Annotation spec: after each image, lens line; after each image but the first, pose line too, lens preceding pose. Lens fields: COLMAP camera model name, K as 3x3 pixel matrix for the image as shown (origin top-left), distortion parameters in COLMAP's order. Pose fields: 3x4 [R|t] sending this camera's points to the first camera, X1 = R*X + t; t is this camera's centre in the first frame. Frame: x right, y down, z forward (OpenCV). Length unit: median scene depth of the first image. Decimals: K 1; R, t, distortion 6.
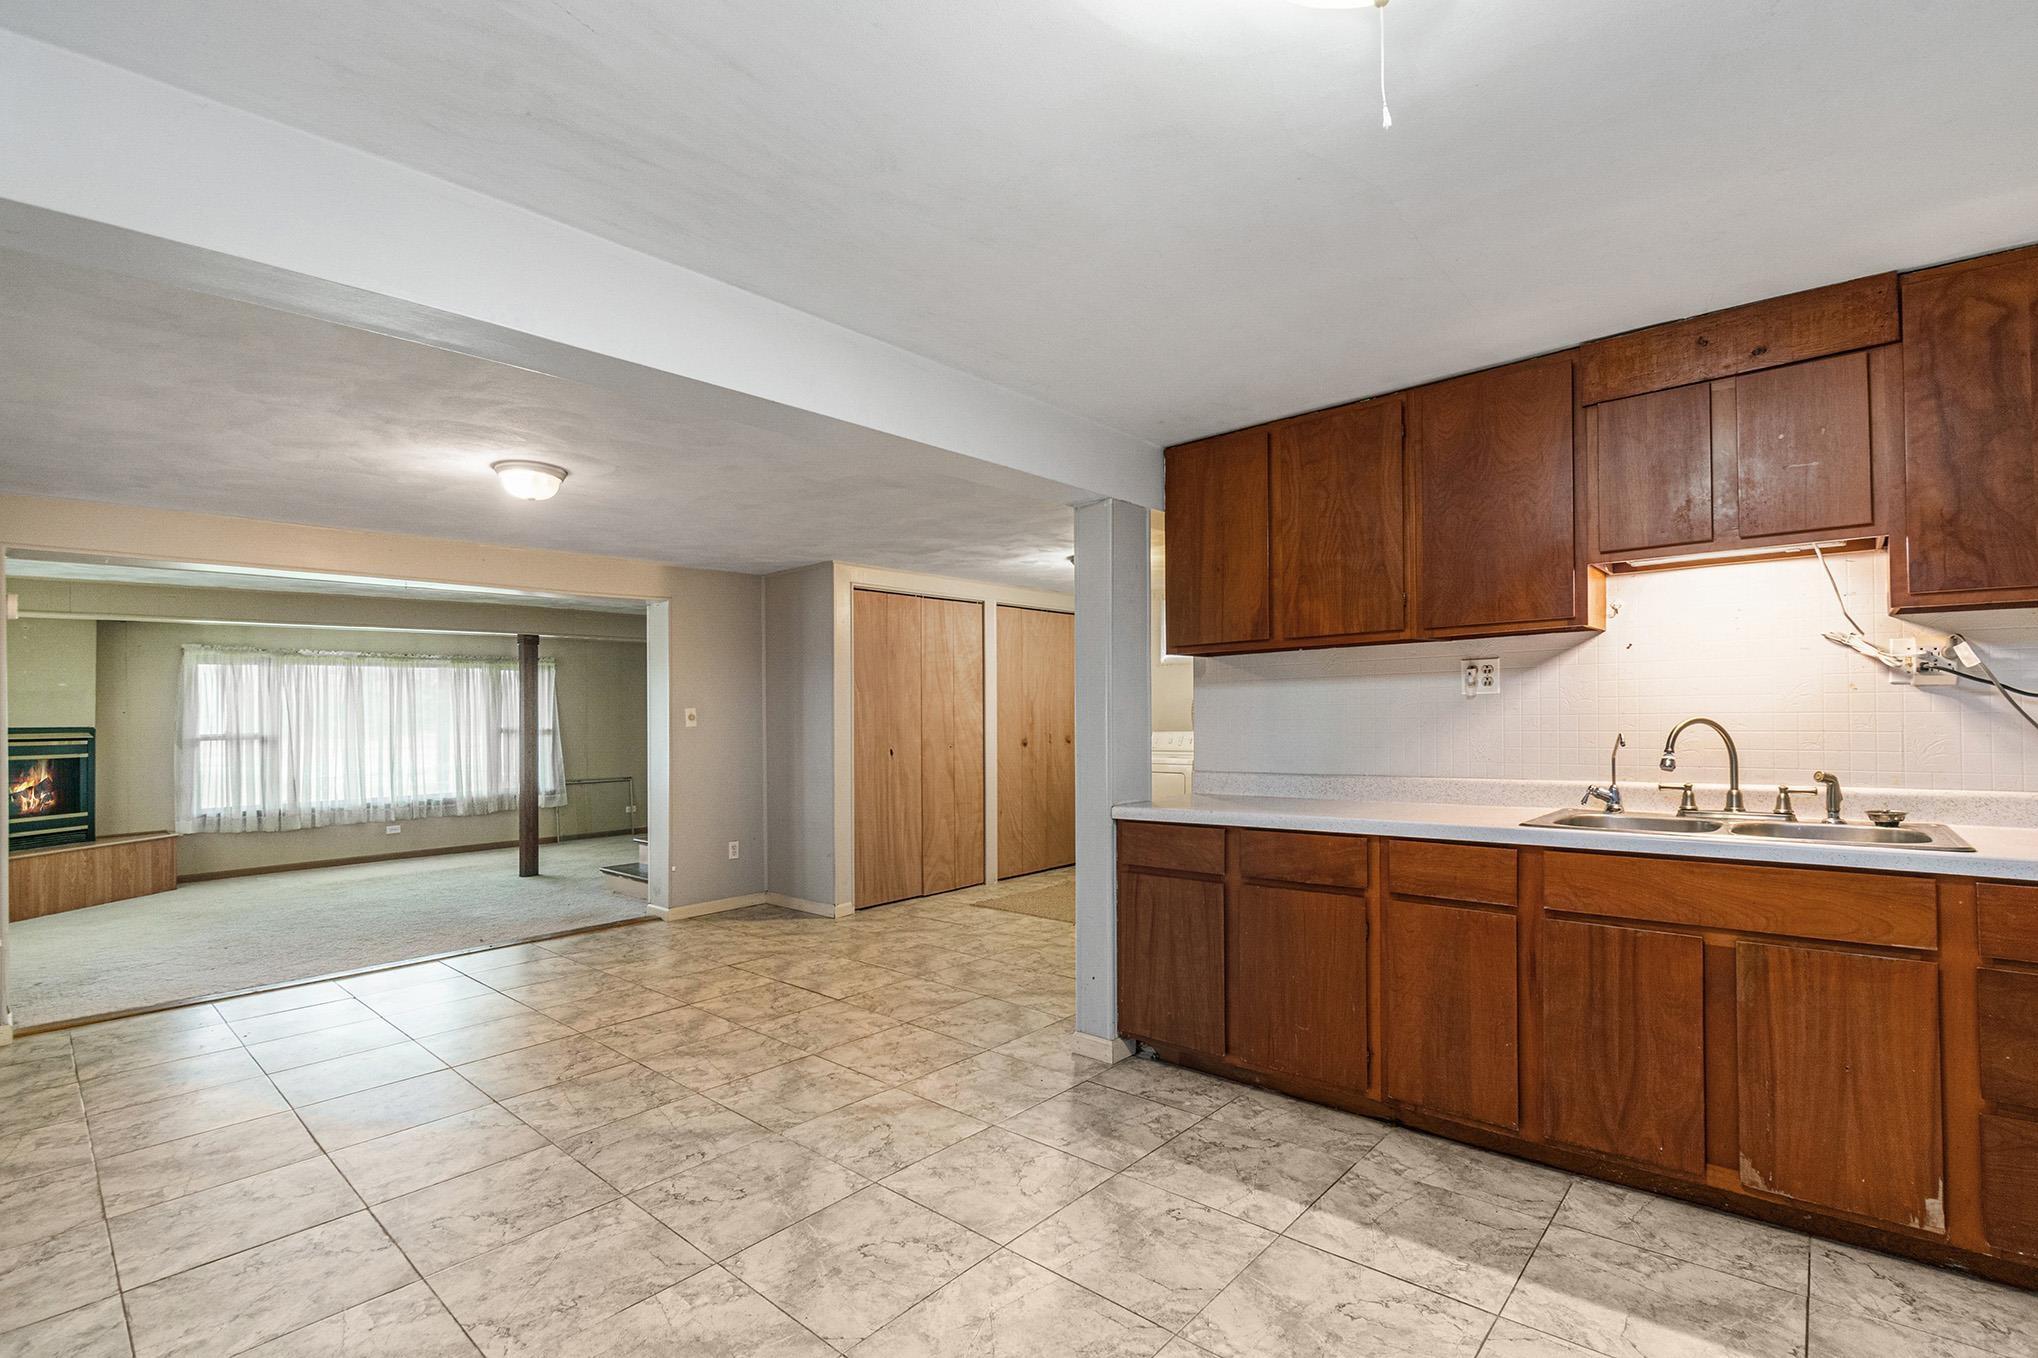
lens RADIAL K [[904.4, 0, 1017.7], [0, 904.4, 729.1], [0, 0, 1]] dist [0.001857, -0.000051]
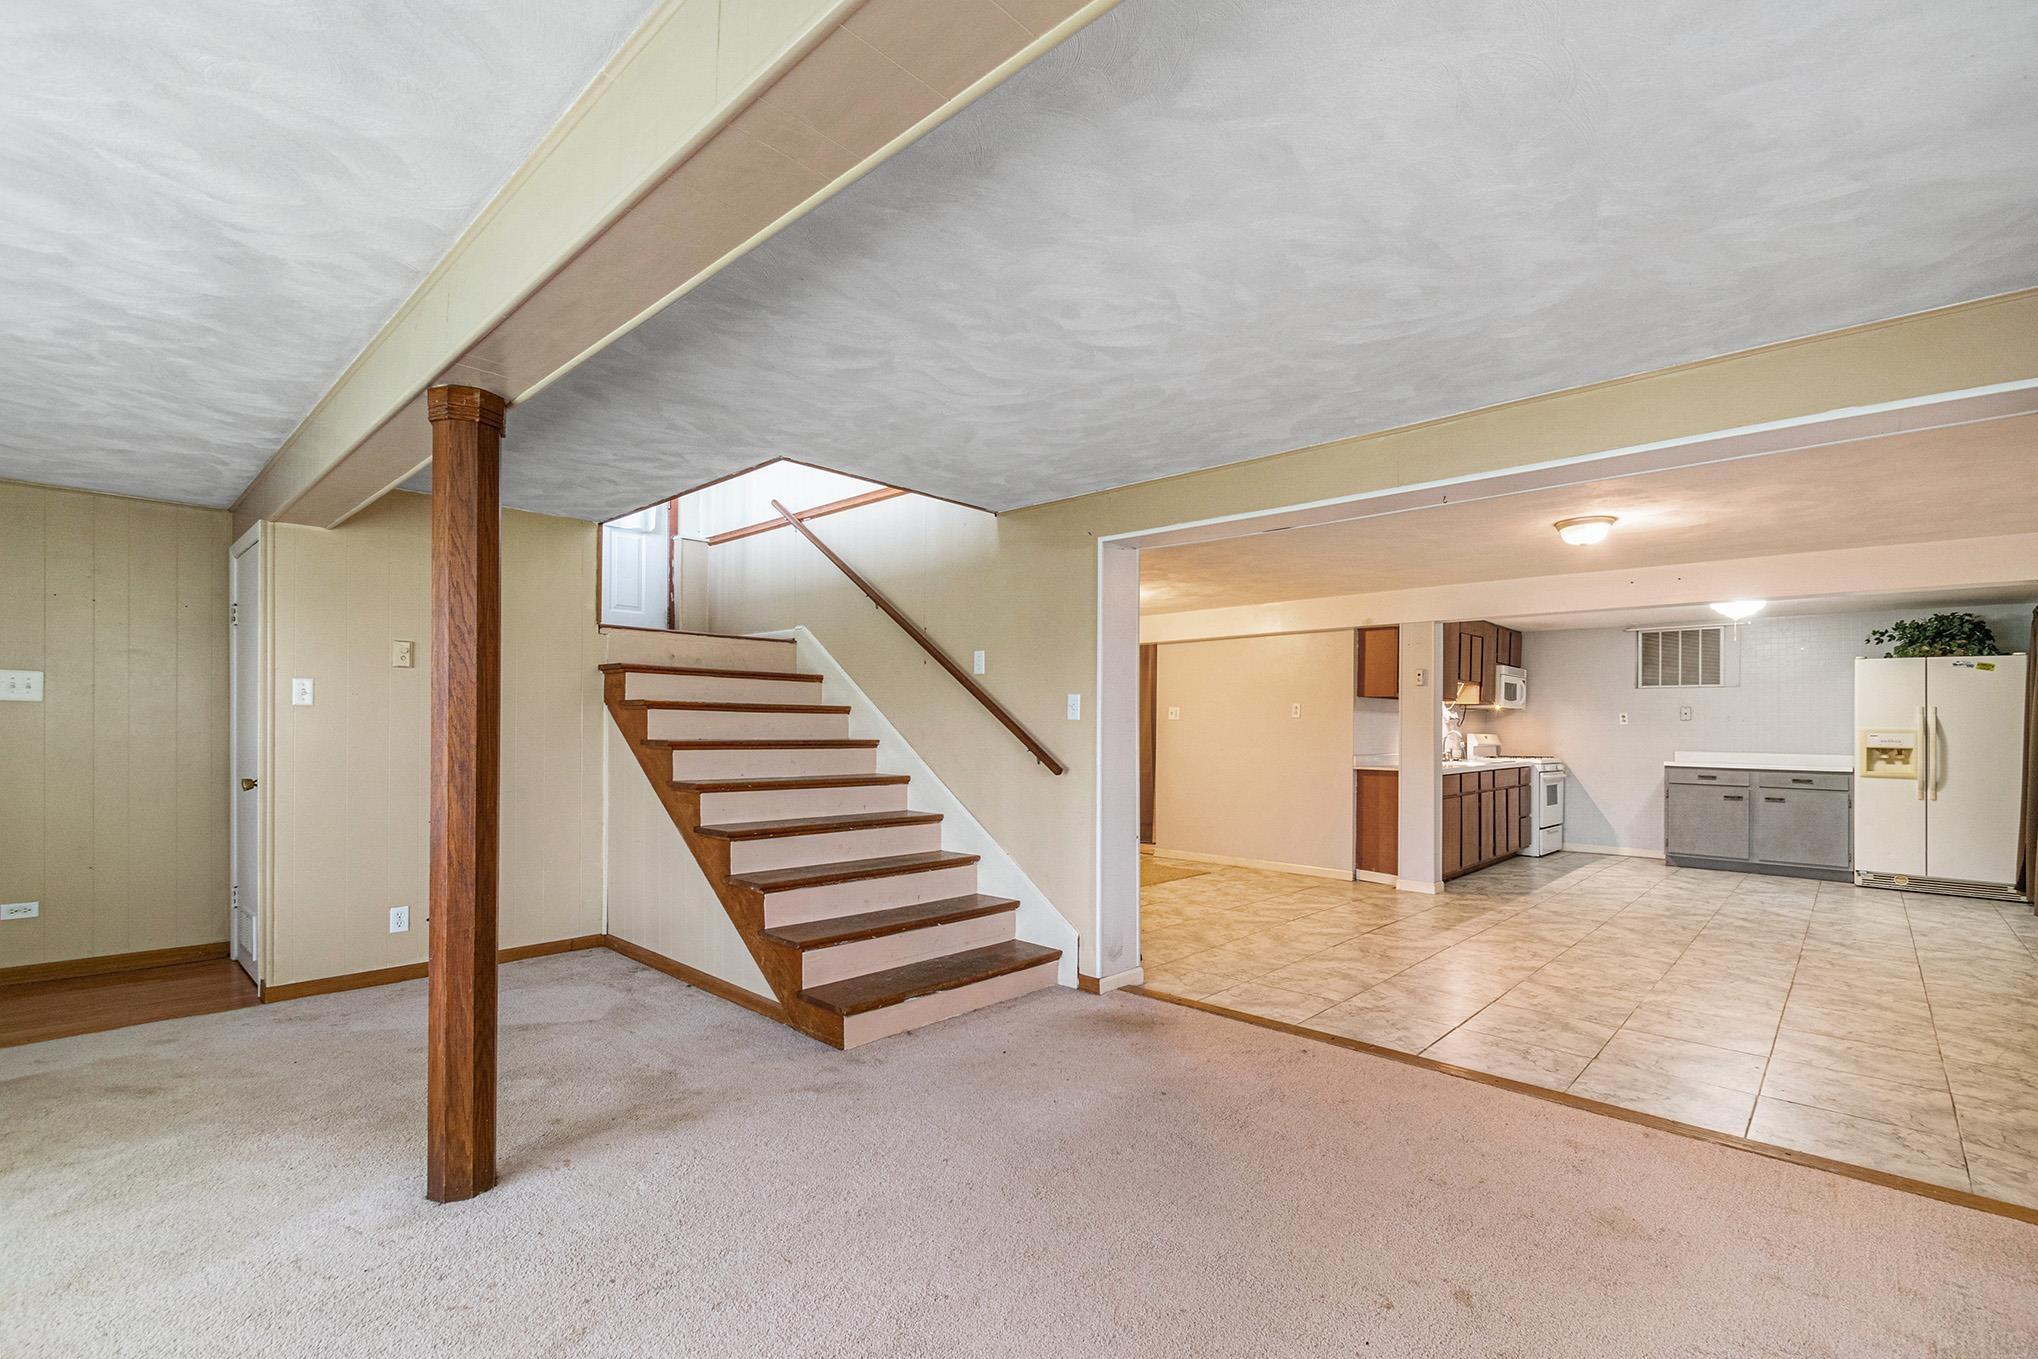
lens RADIAL K [[904.4, 0, 1019.3], [0, 904.4, 737.6], [0, 0, 1]] dist [0.001857, -0.000051]
pose [[0.019322, 0.007978, 0.999781, -1.067997], [-0.002084, 0.999966, -0.007939, 0.021697], [-0.999811, -0.001930, 0.019338, 1.041479]]
